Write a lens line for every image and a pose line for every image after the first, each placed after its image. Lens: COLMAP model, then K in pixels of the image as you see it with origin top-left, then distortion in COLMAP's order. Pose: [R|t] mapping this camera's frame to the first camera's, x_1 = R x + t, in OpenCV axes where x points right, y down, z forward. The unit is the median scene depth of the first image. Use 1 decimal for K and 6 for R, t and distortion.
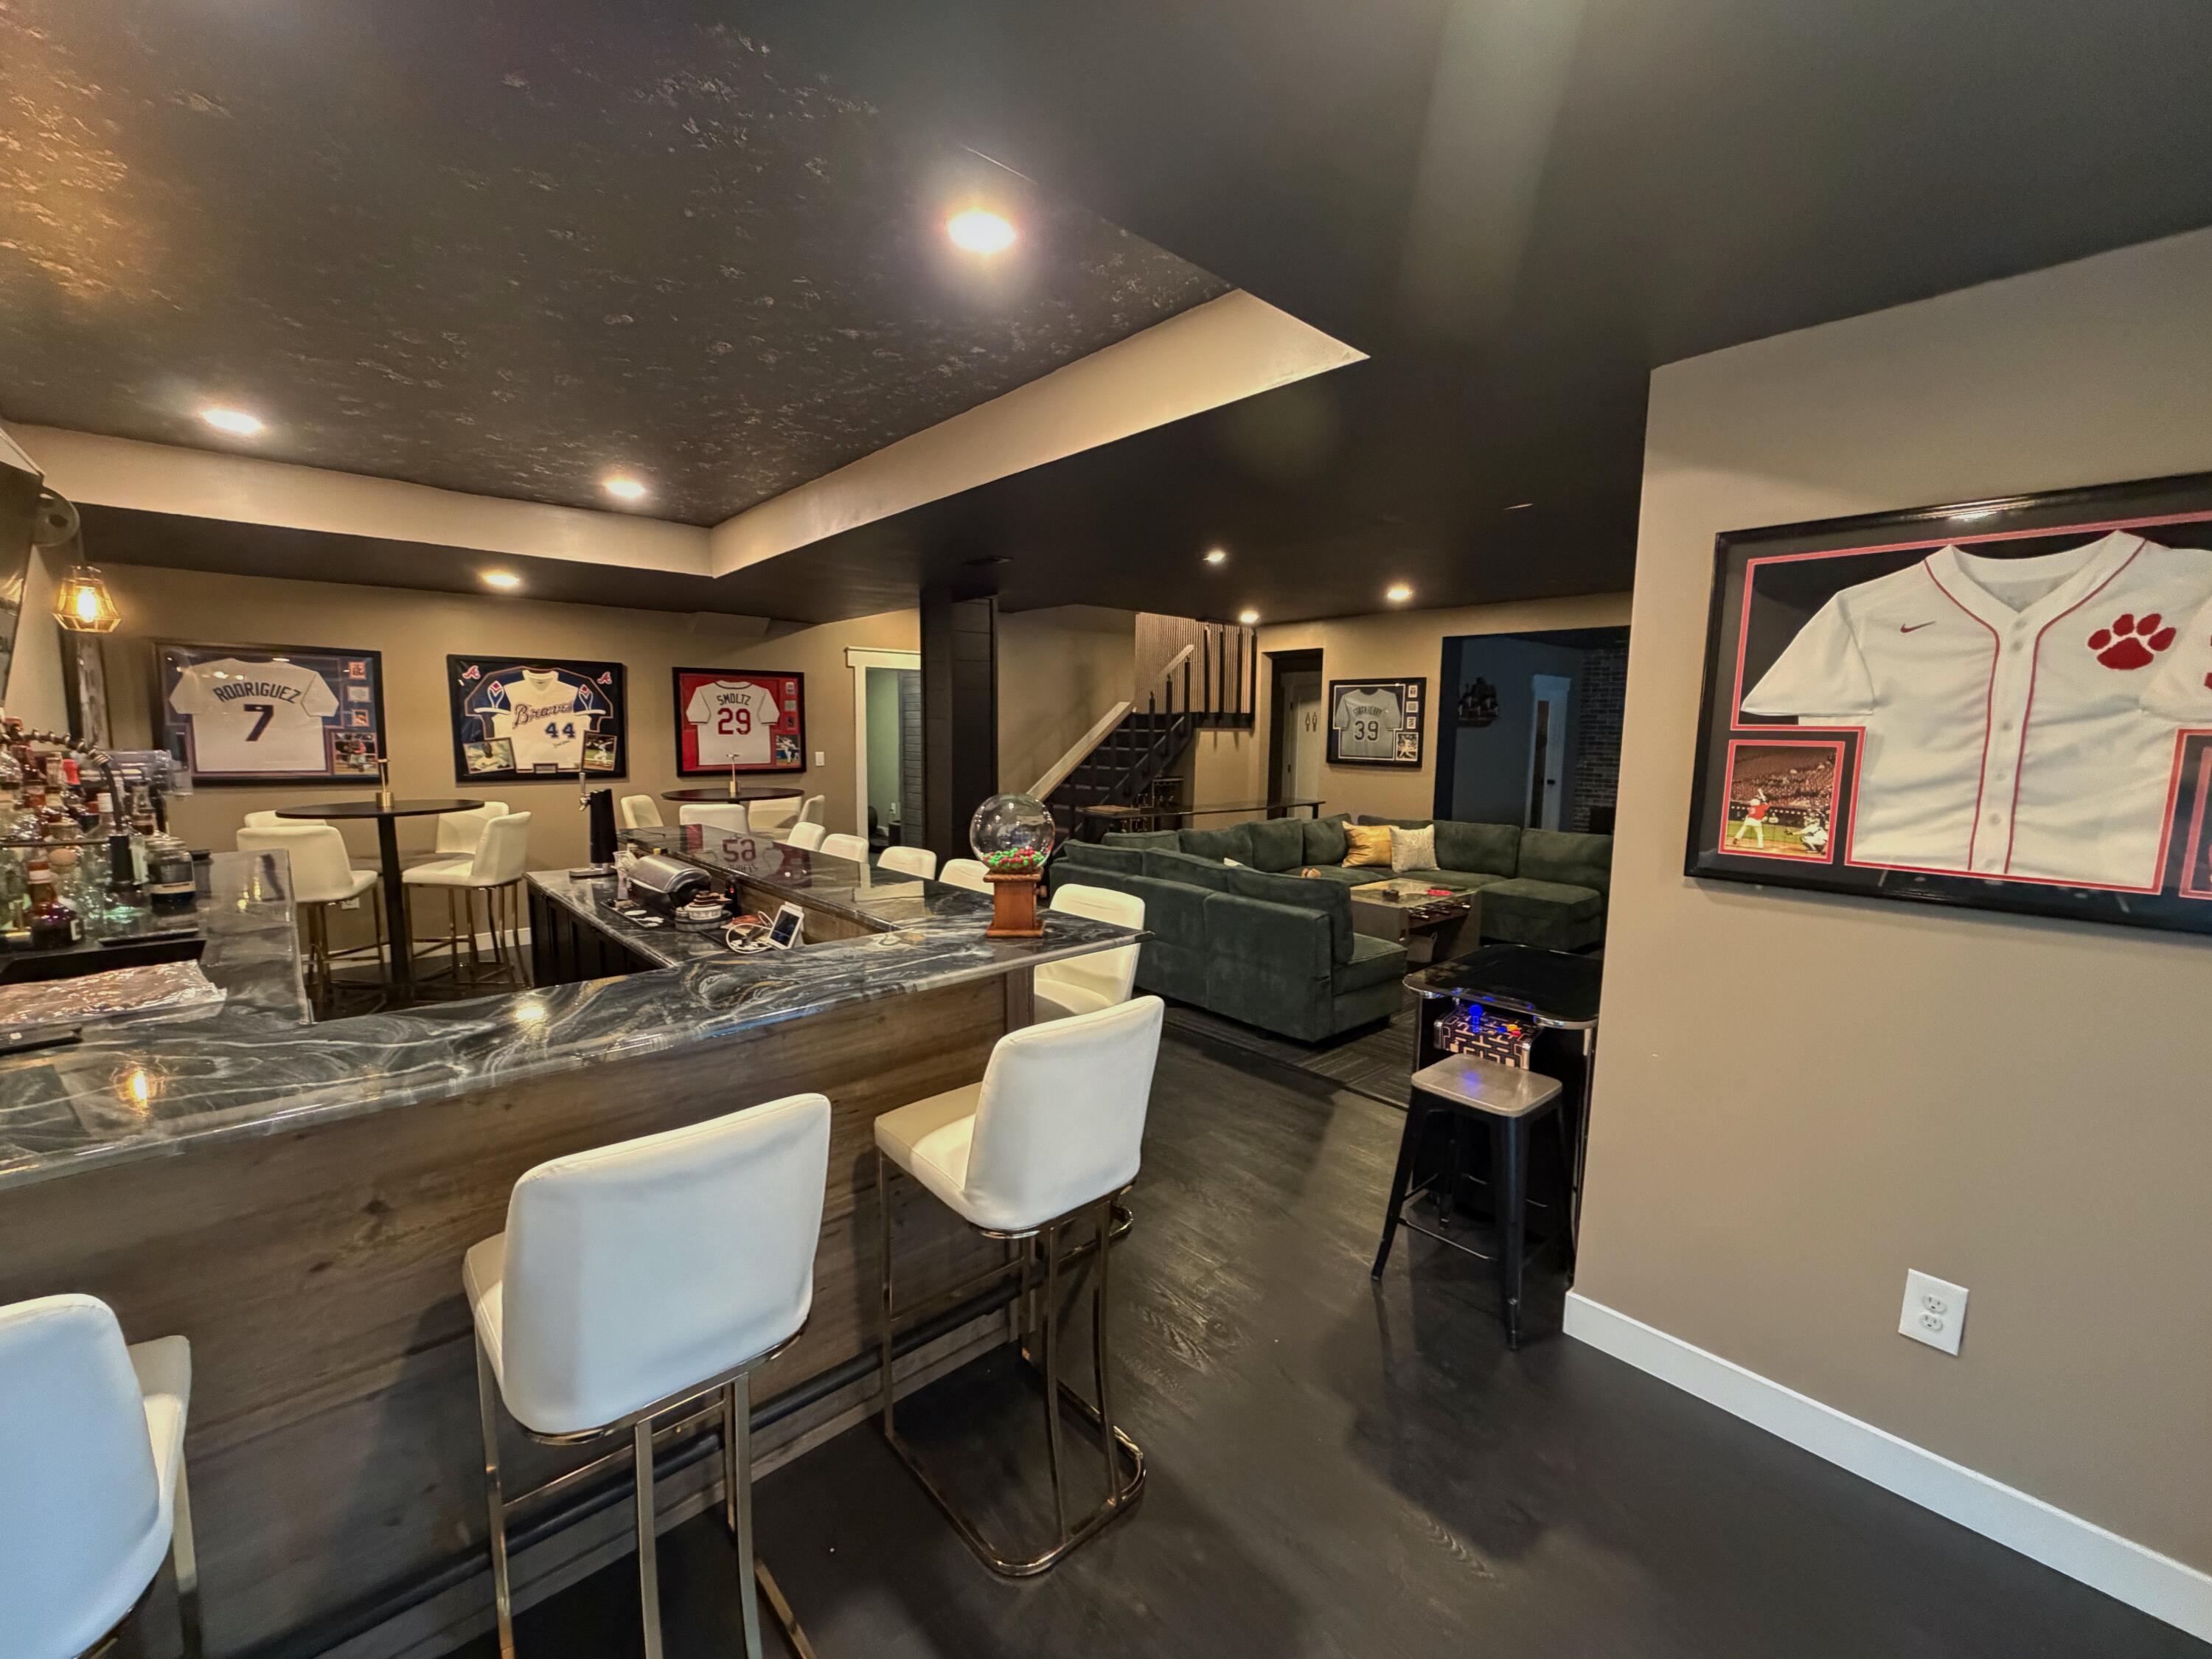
lens RADIAL K [[905.6, 0, 1106.6], [0, 905.6, 829.9], [0, 0, 1]] dist [0.014452, 0.000216]
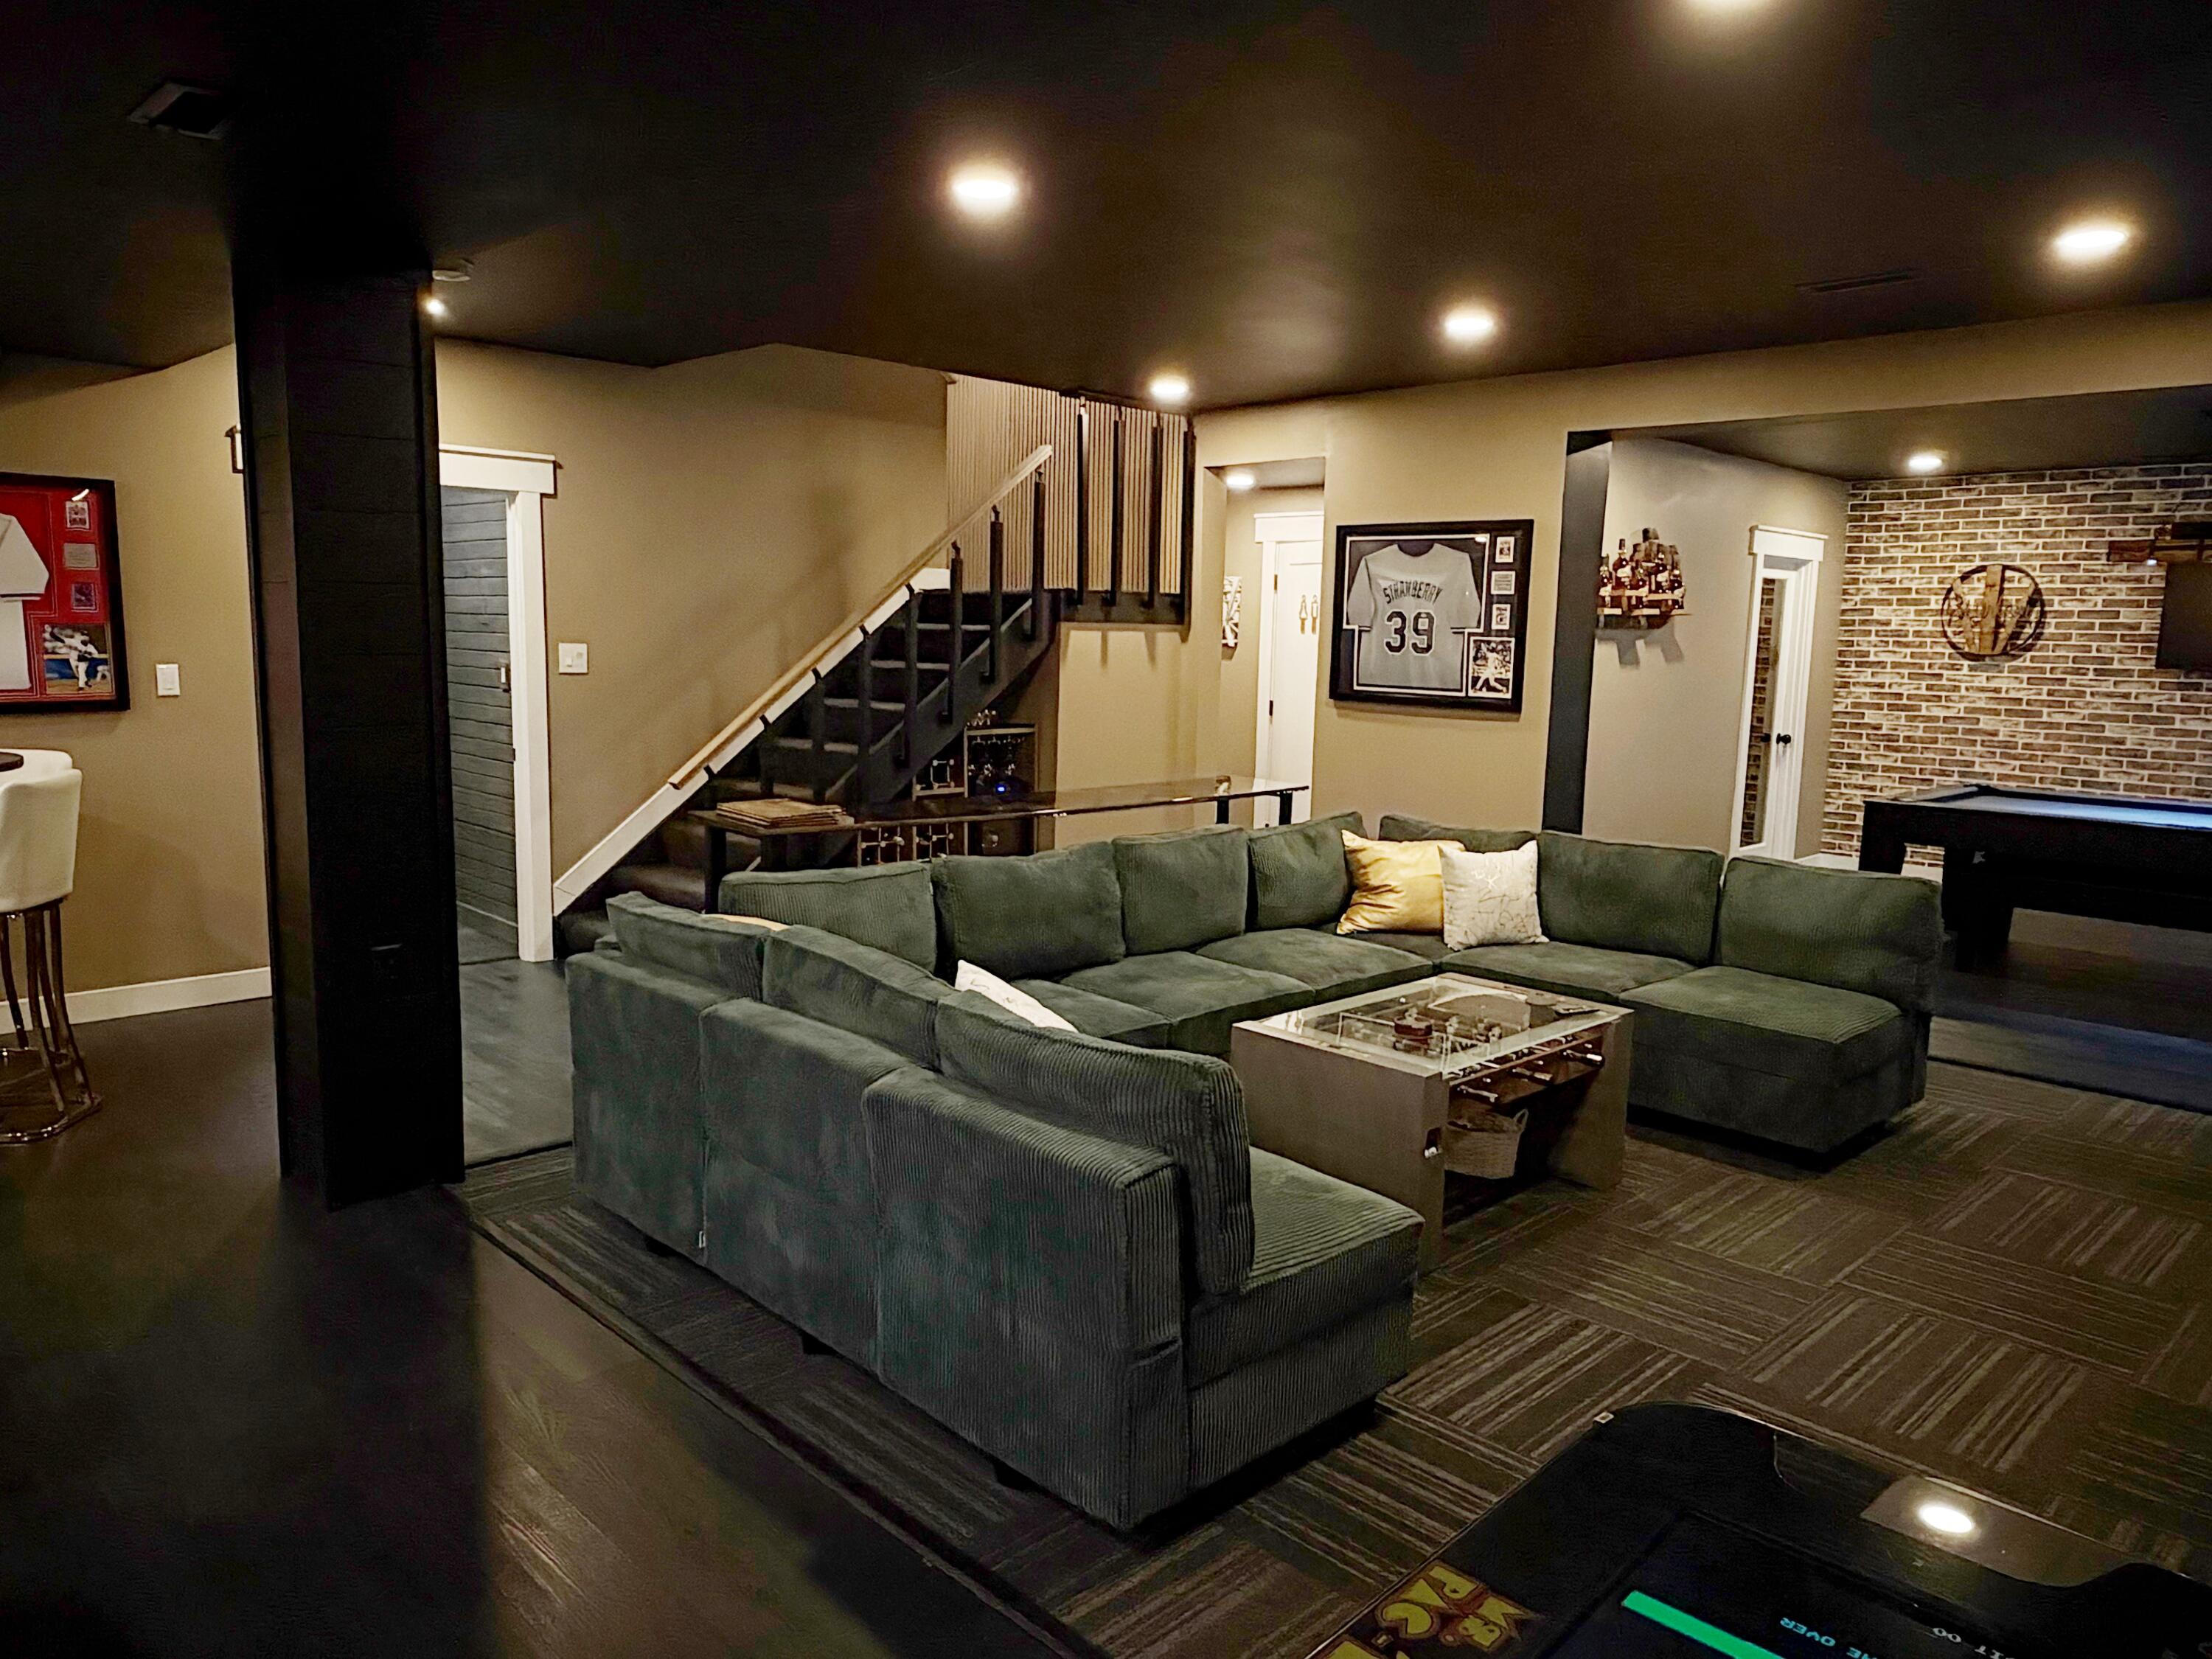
lens RADIAL K [[1529.6, 0, 1104.7], [0, 1529.6, 833.5], [0, 0, 1]] dist [0.008956, 0.001365]
pose [[0.999012, 0.006954, 0.043901, 0.106620], [-0.007929, 0.999725, 0.022083, -0.024025], [-0.043736, -0.022409, 0.998792, 0.236142]]
